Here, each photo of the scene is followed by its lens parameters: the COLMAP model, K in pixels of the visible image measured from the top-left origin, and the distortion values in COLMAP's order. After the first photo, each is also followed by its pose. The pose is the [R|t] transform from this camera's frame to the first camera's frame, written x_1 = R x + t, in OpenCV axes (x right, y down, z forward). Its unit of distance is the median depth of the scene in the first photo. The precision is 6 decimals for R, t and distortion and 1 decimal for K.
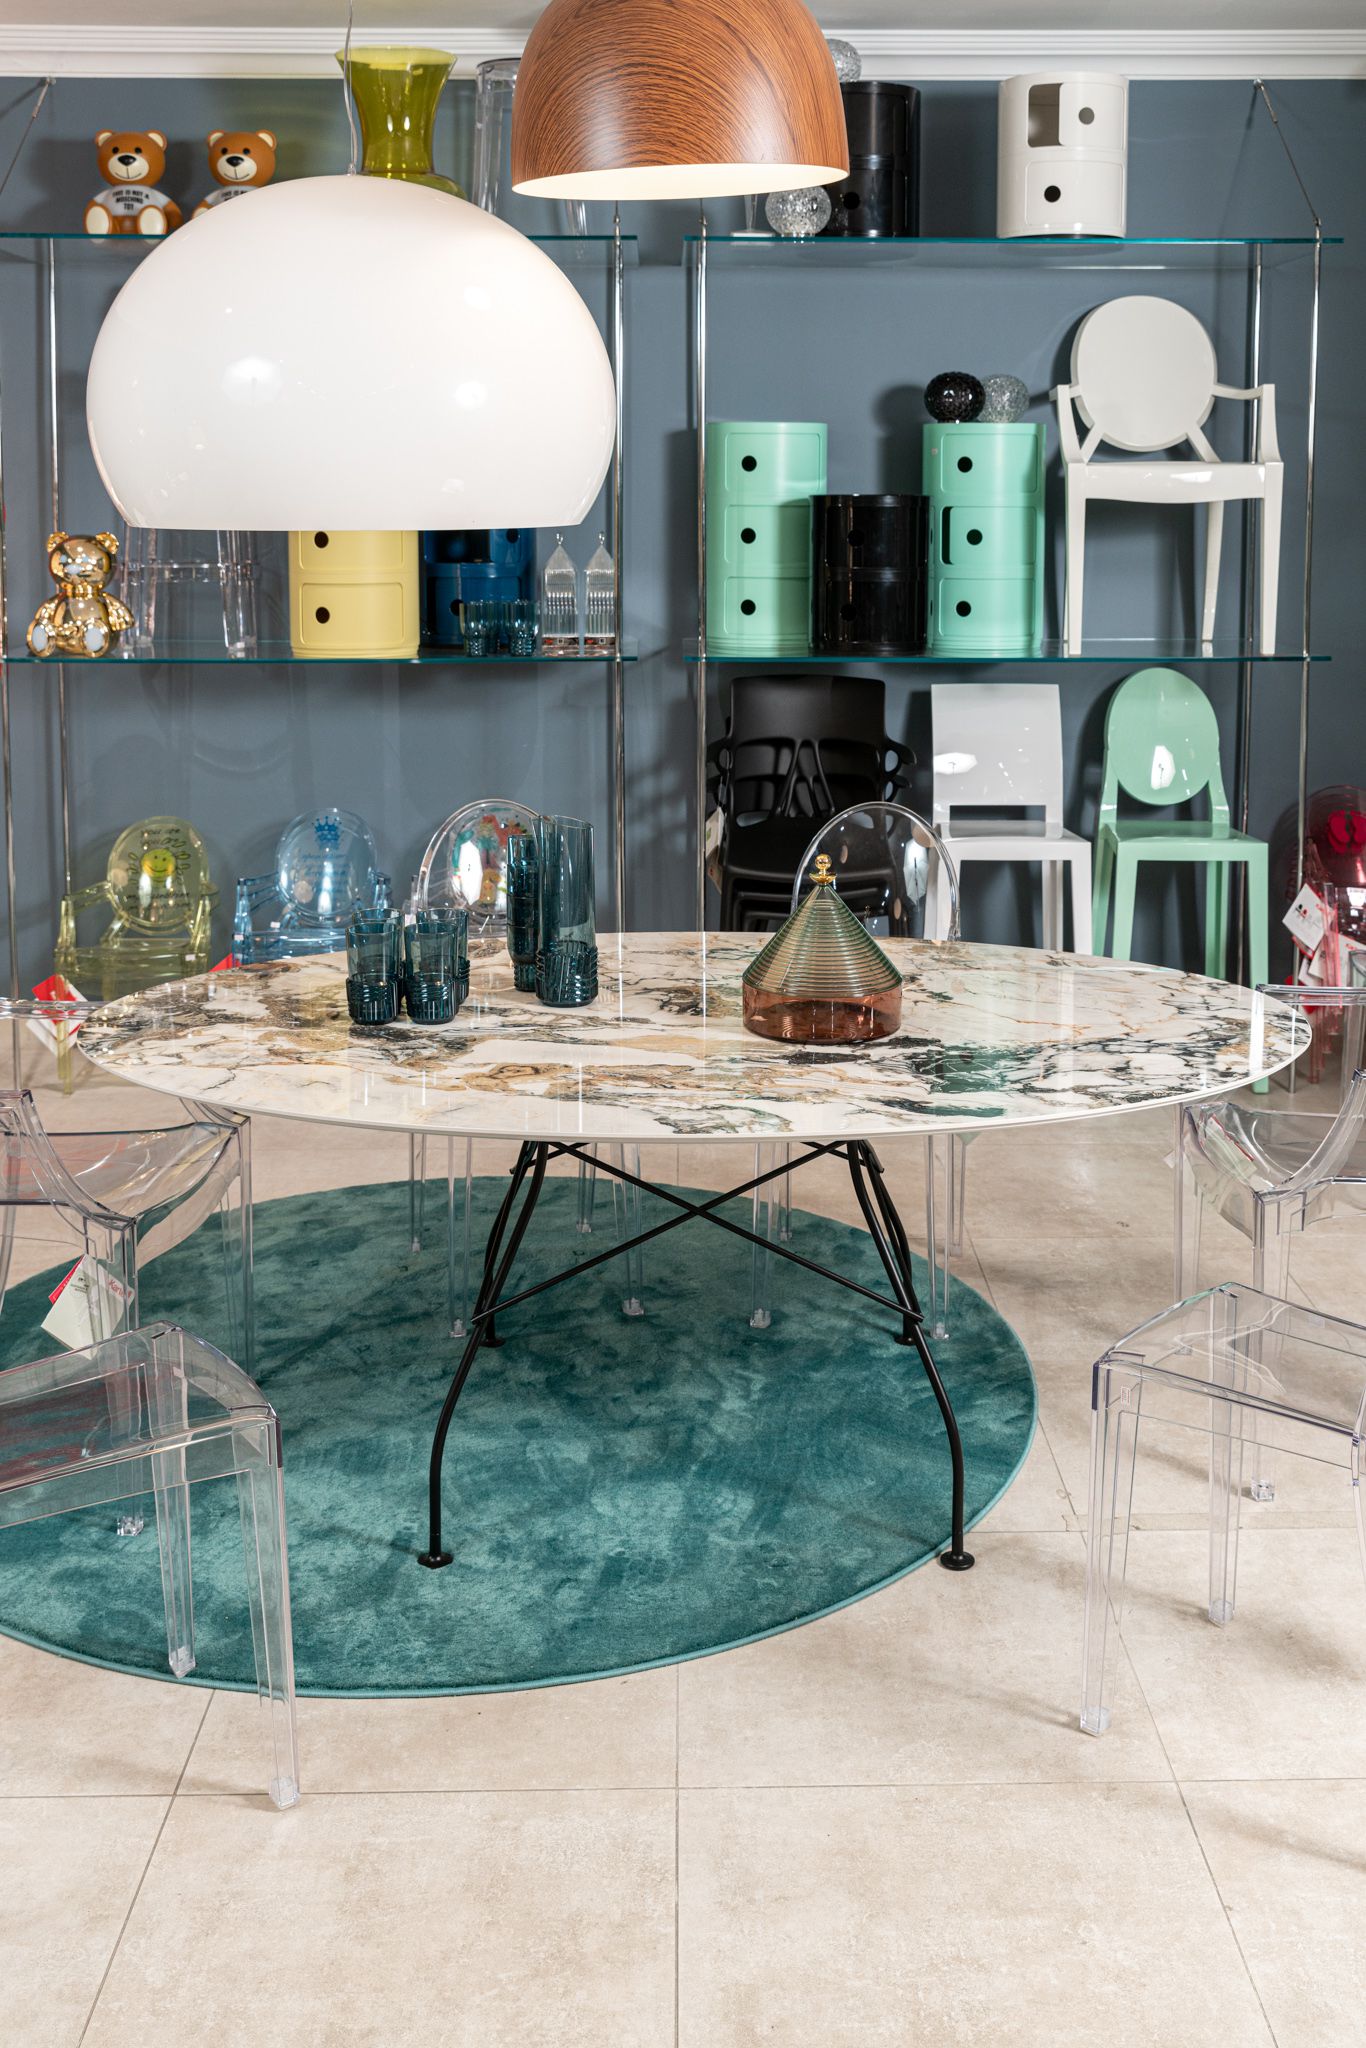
lens RADIAL K [[2199.2, 0, 683.0], [0, 2199.2, 1024.0], [0, 0, 1]] dist [-0.003094, -0.013691]
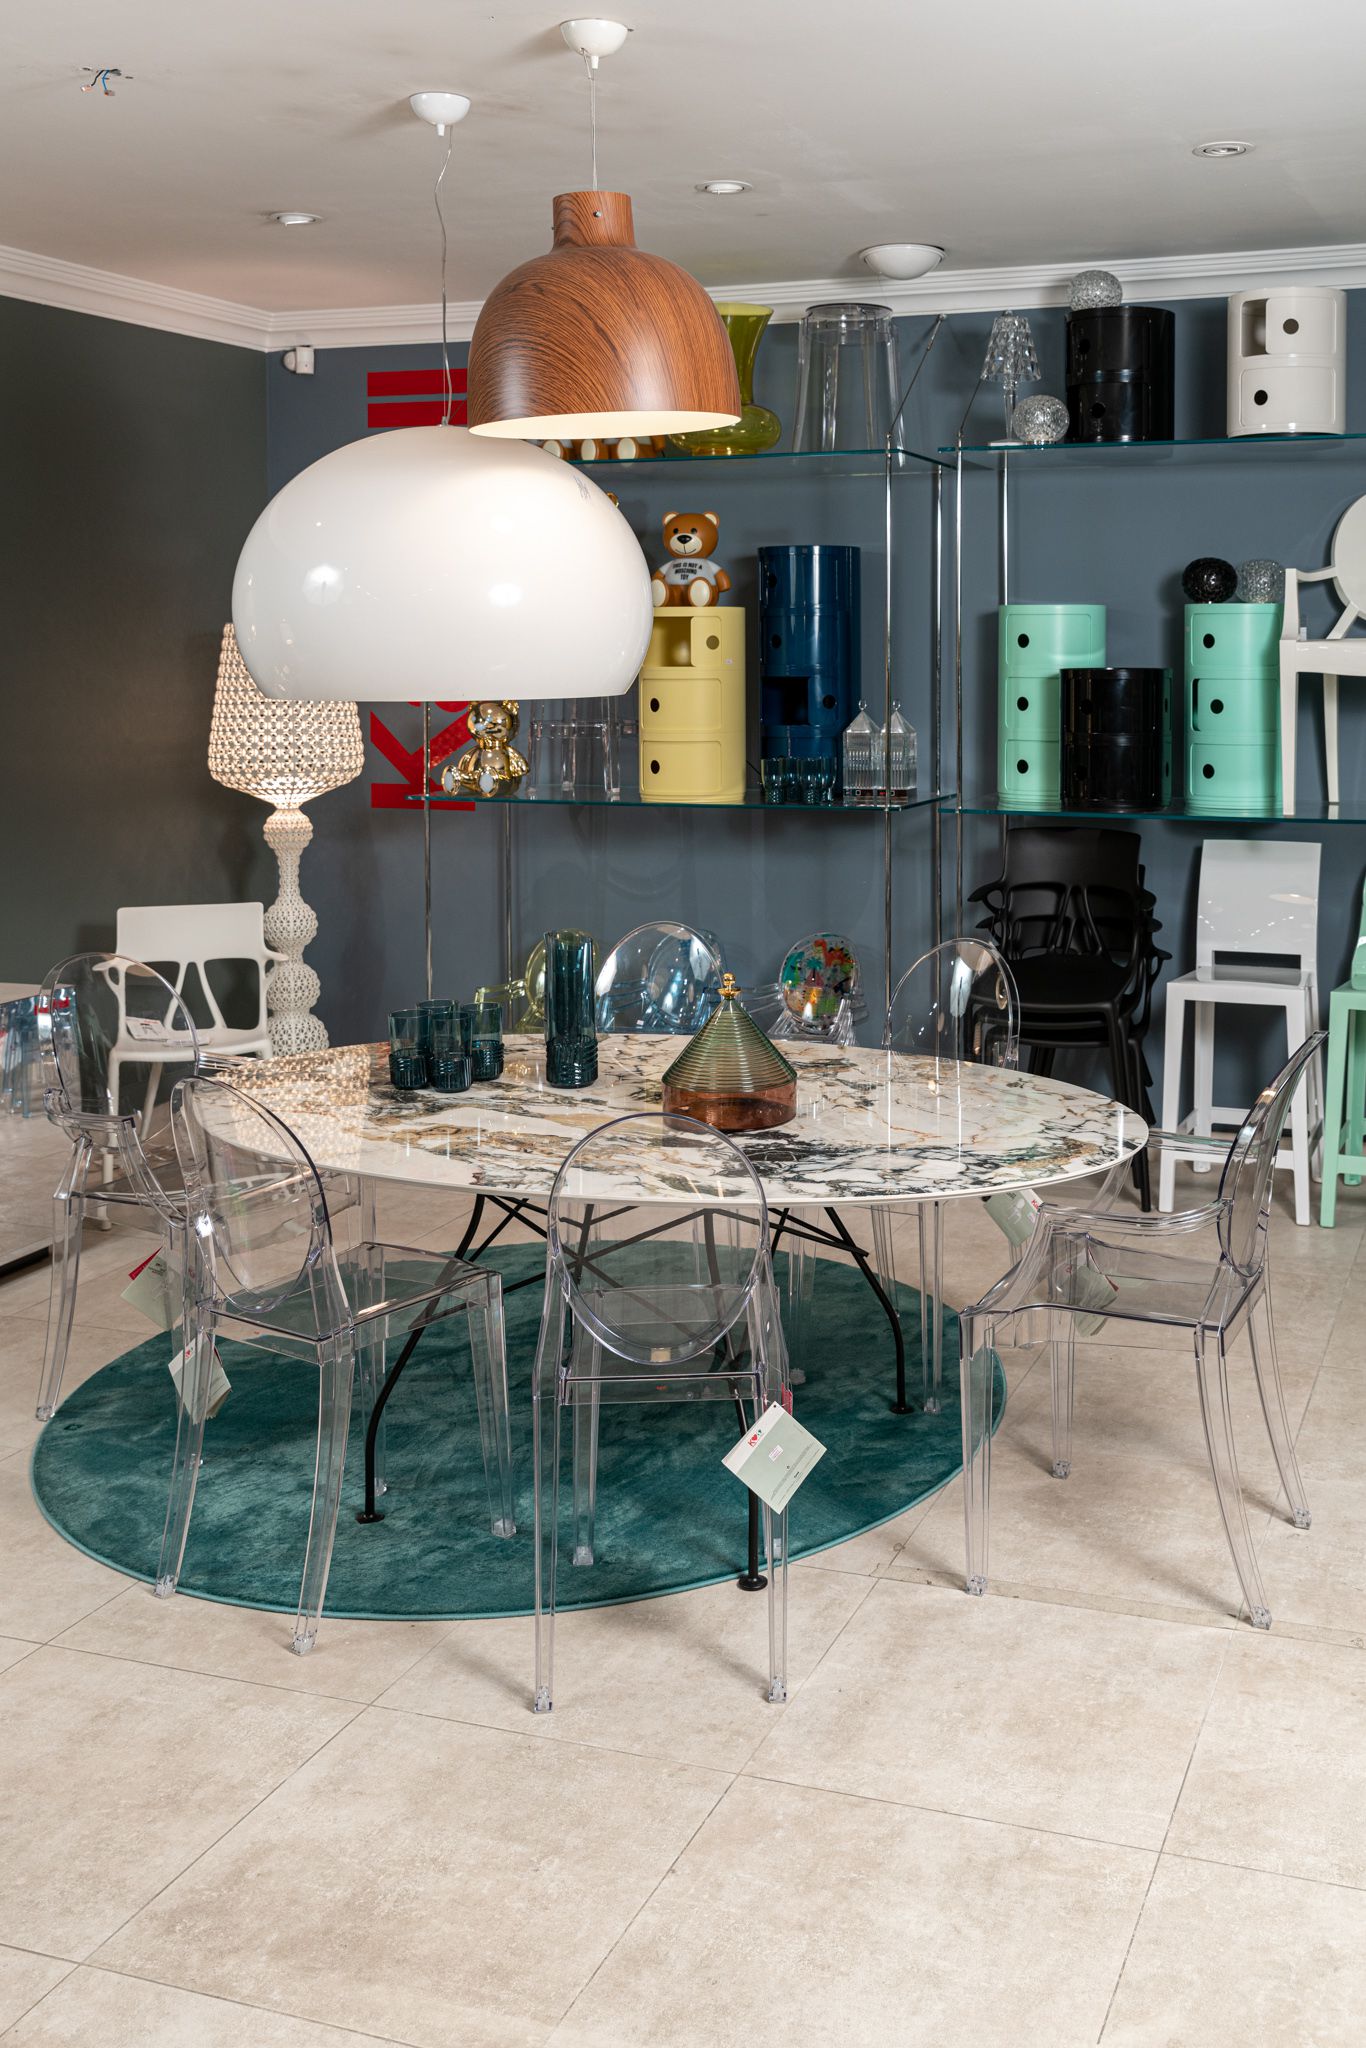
lens RADIAL K [[1996.2, 0, 683.0], [0, 1996.2, 1024.0], [0, 0, 1]] dist [-0.005900, 0.012704]
pose [[0.936319, 0.062024, -0.345629, 0.245379], [-0.081283, 0.995827, -0.041494, -0.001552], [0.341613, 0.066945, 0.937454, -0.010746]]
